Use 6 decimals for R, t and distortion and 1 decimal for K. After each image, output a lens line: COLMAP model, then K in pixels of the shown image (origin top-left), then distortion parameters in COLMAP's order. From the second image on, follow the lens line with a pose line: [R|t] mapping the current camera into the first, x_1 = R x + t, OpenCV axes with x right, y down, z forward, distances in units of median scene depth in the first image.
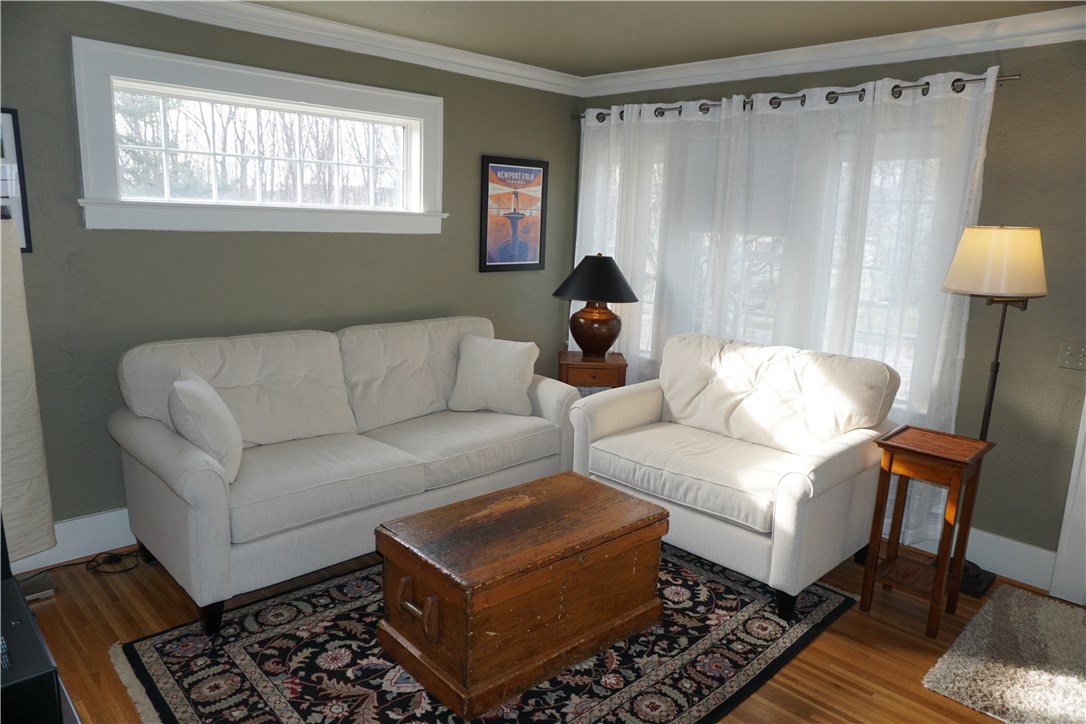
lens RADIAL K [[728.7, 0, 543.2], [0, 728.7, 365.4], [0, 0, 1]] dist [-0.051022, 0.039167]
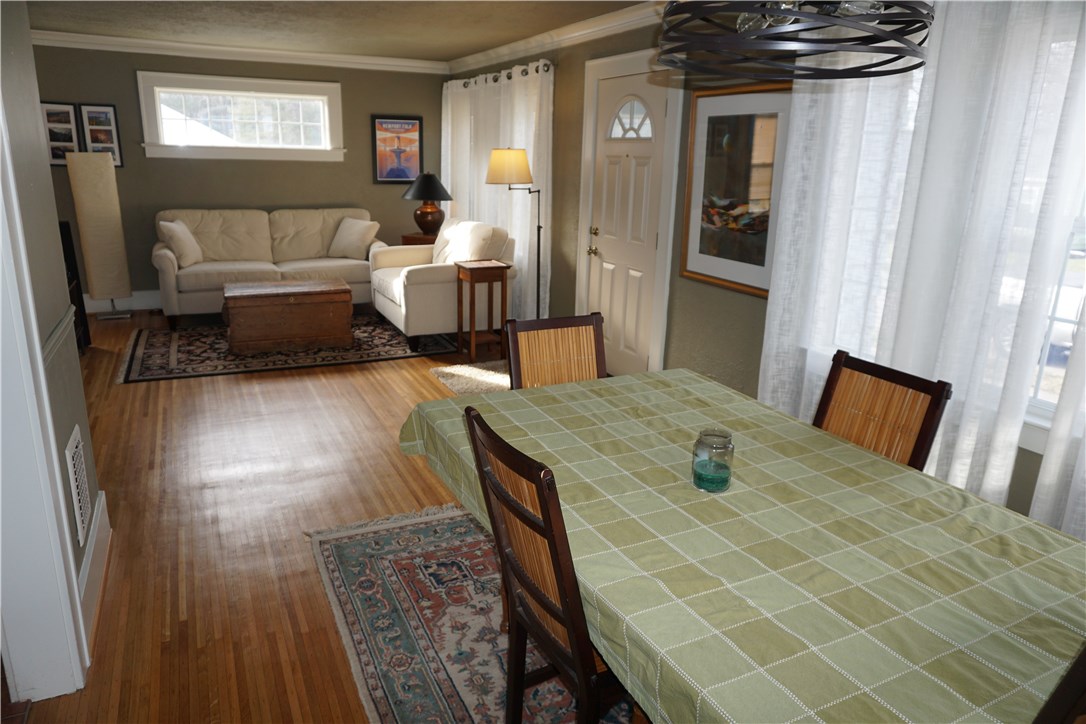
lens RADIAL K [[728.7, 0, 543.2], [0, 728.7, 365.4], [0, 0, 1]] dist [-0.051022, 0.039167]
pose [[0.949203, 0.077545, -0.304958, 1.040407], [-0.056427, 0.995396, 0.077477, 0.173798], [0.309562, -0.056333, 0.949209, -0.636913]]
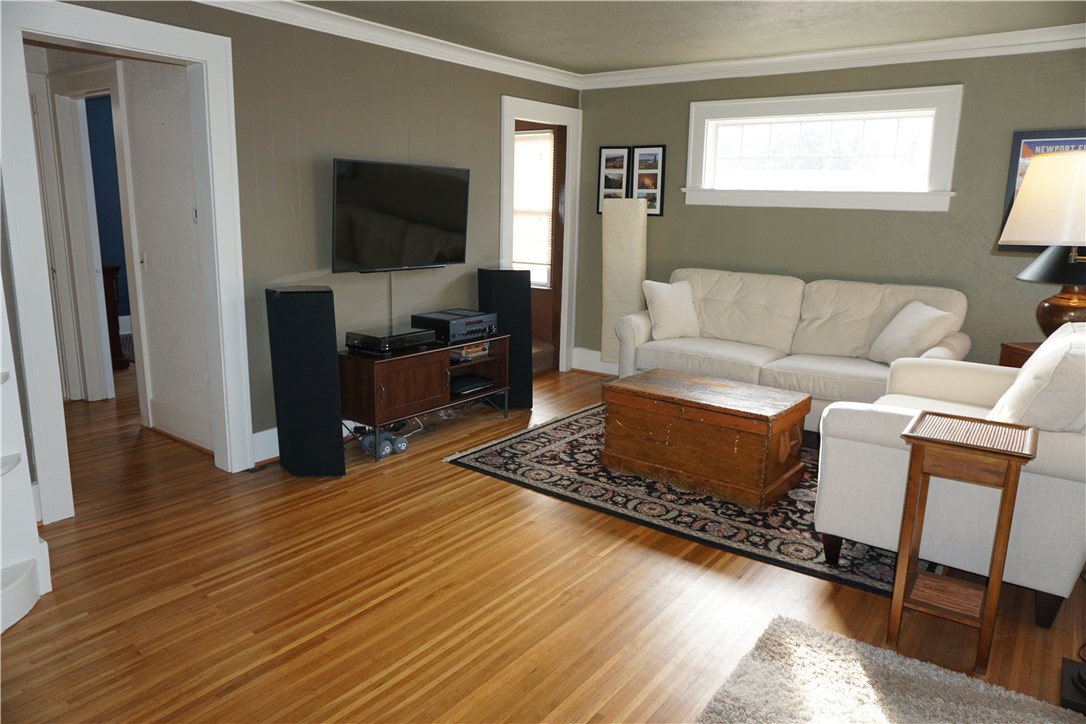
lens RADIAL K [[728.7, 0, 543.2], [0, 728.7, 365.4], [0, 0, 1]] dist [-0.051022, 0.039167]
pose [[0.160825, 0.178578, -0.970693, 0.980809], [-0.210256, 0.967119, 0.143085, 0.017170], [0.964328, 0.181082, 0.193084, 0.293443]]
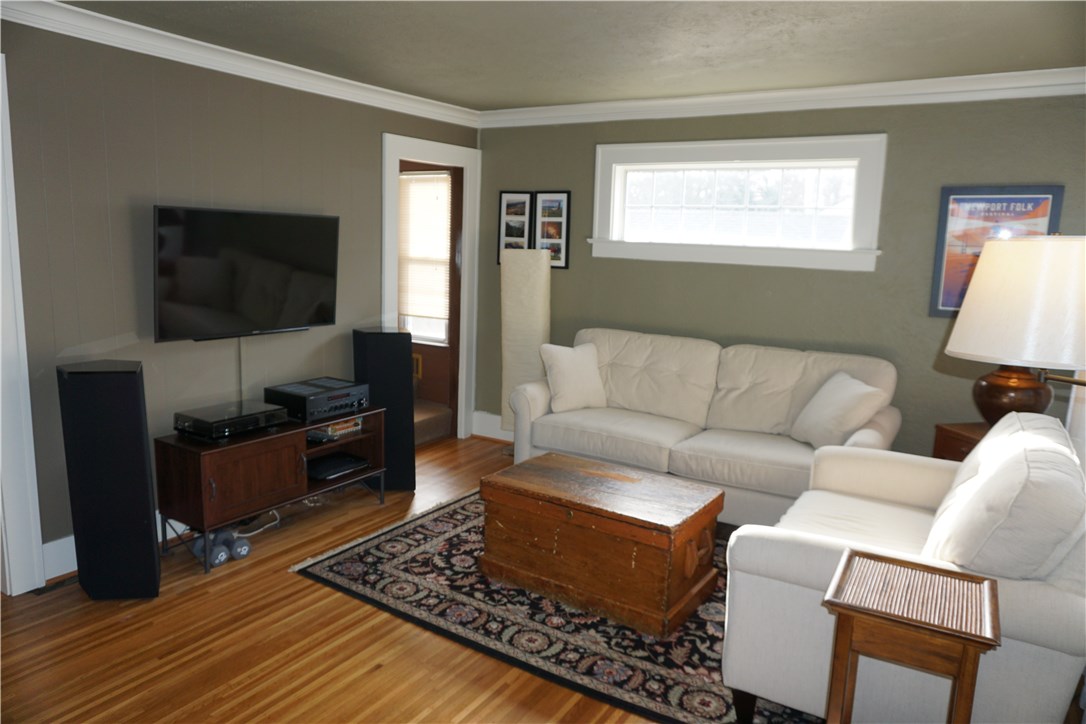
lens RADIAL K [[728.7, 0, 543.2], [0, 728.7, 365.4], [0, 0, 1]] dist [-0.051022, 0.039167]
pose [[0.241513, 0.135348, -0.960912, 0.816972], [-0.217656, 0.972551, 0.082283, -0.047792], [0.945673, 0.189276, 0.264343, 0.402041]]
